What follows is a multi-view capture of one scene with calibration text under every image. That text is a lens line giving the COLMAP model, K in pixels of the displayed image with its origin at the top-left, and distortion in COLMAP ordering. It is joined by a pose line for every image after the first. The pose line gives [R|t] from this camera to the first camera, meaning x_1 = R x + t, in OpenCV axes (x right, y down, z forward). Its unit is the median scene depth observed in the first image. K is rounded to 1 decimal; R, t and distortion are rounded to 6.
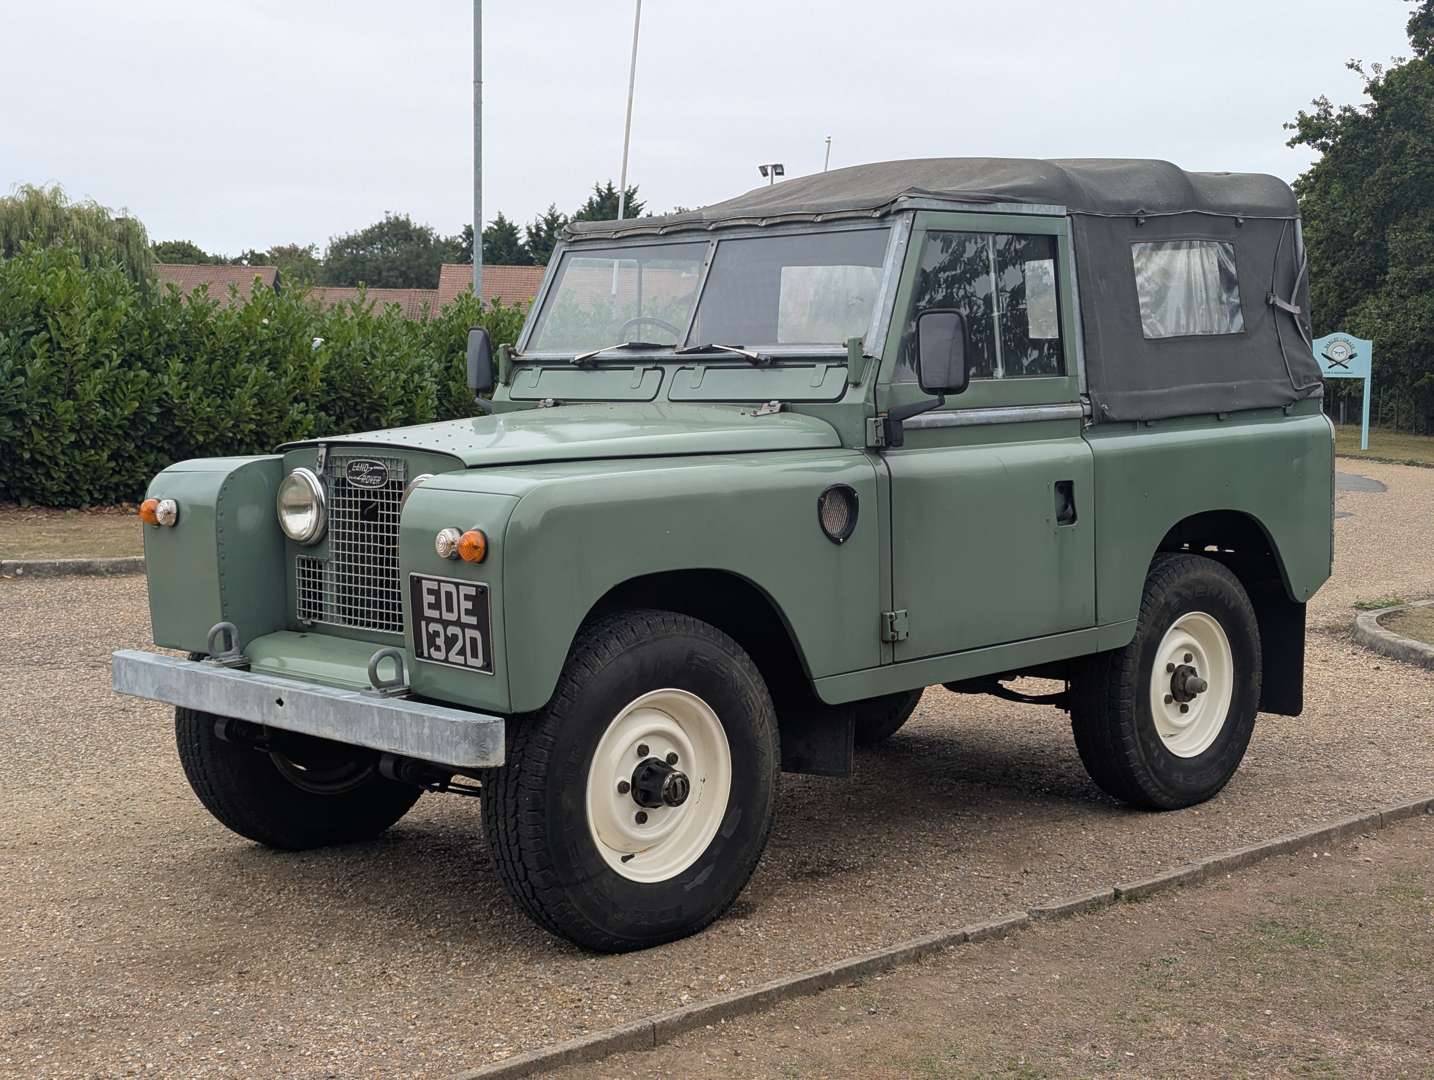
lens RADIAL K [[2005.4, 0, 698.3], [0, 2005.4, 519.8], [0, 0, 1]] dist [0.093368, 0.000000]
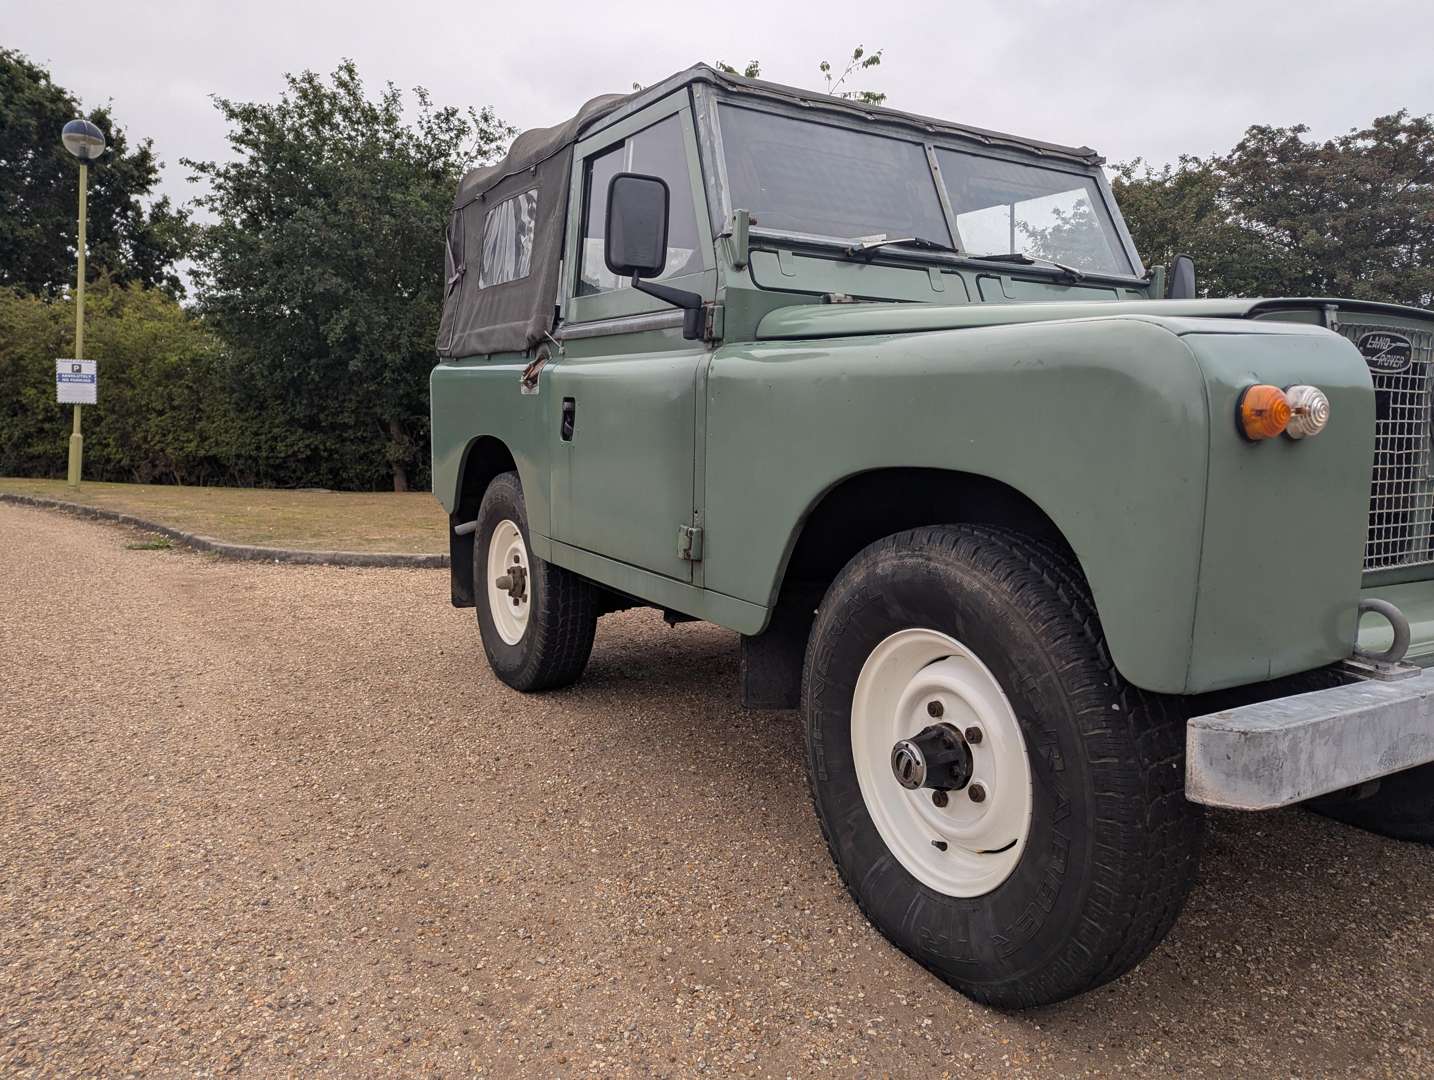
lens RADIAL K [[1006.9, 0, 723.6], [0, 1006.9, 541.0], [0, 0, 1]] dist [0.046203, -0.024467]
pose [[0.223273, -0.103960, 0.969196, -0.574829], [0.057779, 0.993960, 0.093306, -0.003834], [-0.973042, 0.035167, 0.227931, 1.147197]]
